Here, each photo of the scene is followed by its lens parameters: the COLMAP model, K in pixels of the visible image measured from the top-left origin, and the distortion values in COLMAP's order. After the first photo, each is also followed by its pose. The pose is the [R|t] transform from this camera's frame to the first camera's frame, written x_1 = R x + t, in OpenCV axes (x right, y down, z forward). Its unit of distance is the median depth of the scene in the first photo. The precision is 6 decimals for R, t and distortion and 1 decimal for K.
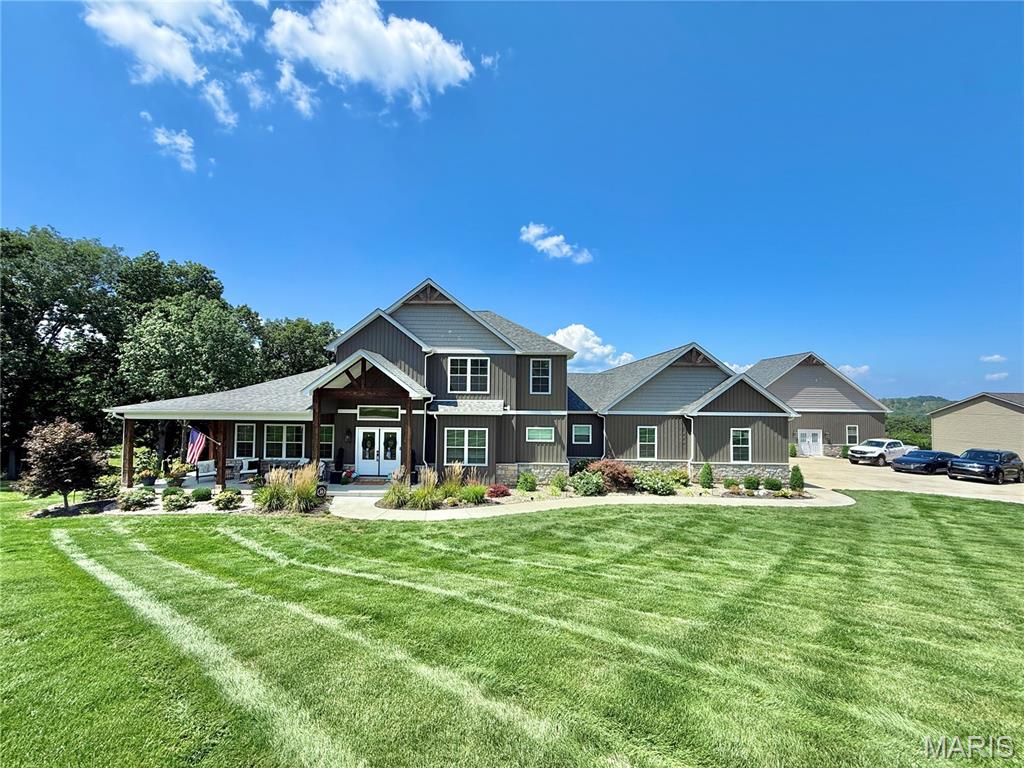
lens RADIAL K [[408.5, 0, 512.0], [0, 408.5, 384.0], [0, 0, 1]] dist [0.003299, 0.000641]
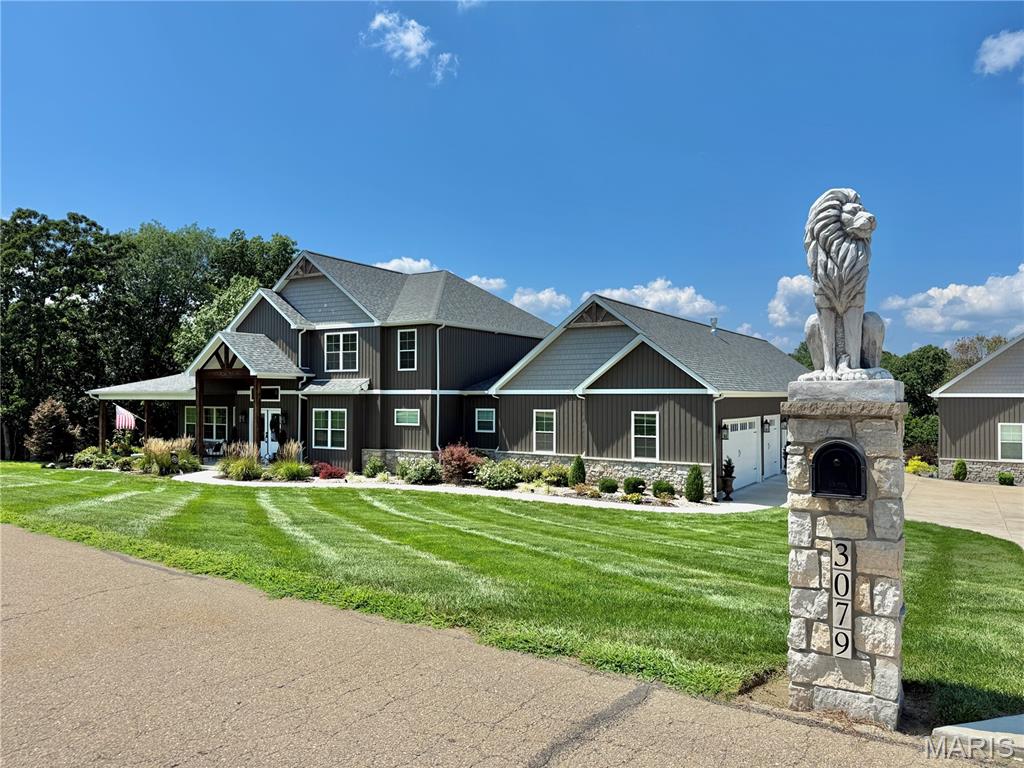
lens RADIAL K [[726.4, 0, 527.8], [0, 726.4, 386.4], [0, 0, 1]] dist [0.025485, -0.007996]
pose [[0.865342, -0.015992, -0.500926, 1.070614], [0.026701, 0.999542, 0.014215, 0.043674], [0.500470, -0.025676, 0.865373, -0.201444]]
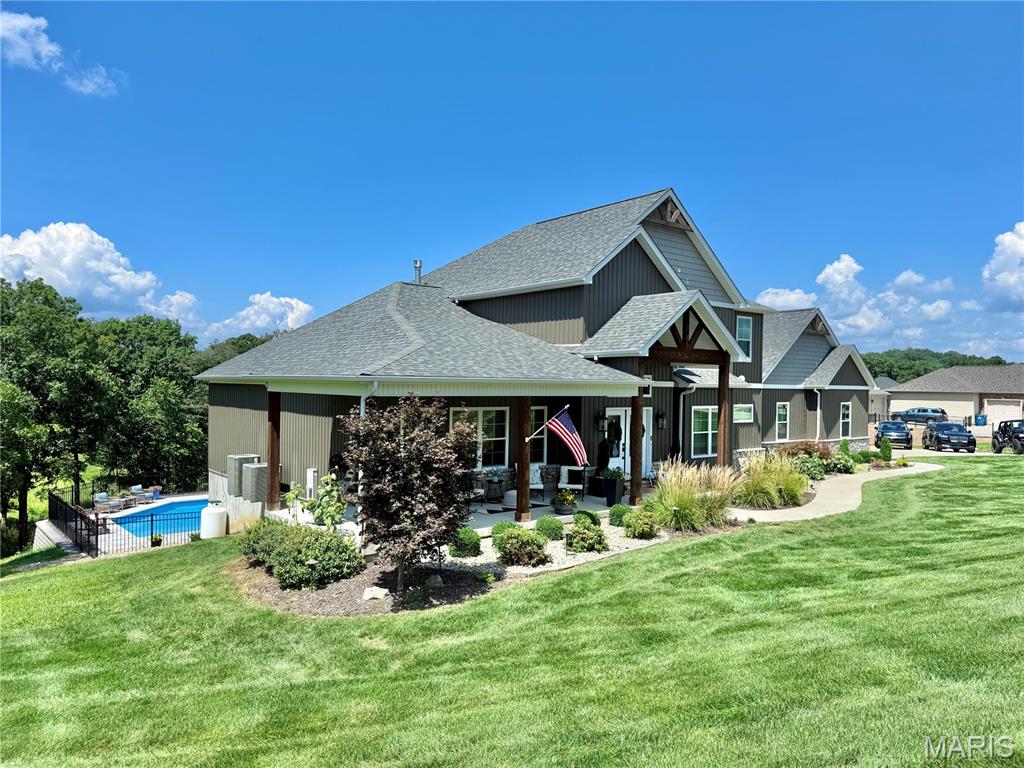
lens RADIAL K [[726.4, 0, 527.8], [0, 726.4, 386.4], [0, 0, 1]] dist [0.025485, -0.007996]
pose [[0.753648, -0.001253, 0.657277, -1.169644], [-0.029909, 0.998897, 0.036197, 0.033975], [-0.656597, -0.046938, 0.752779, 0.223933]]
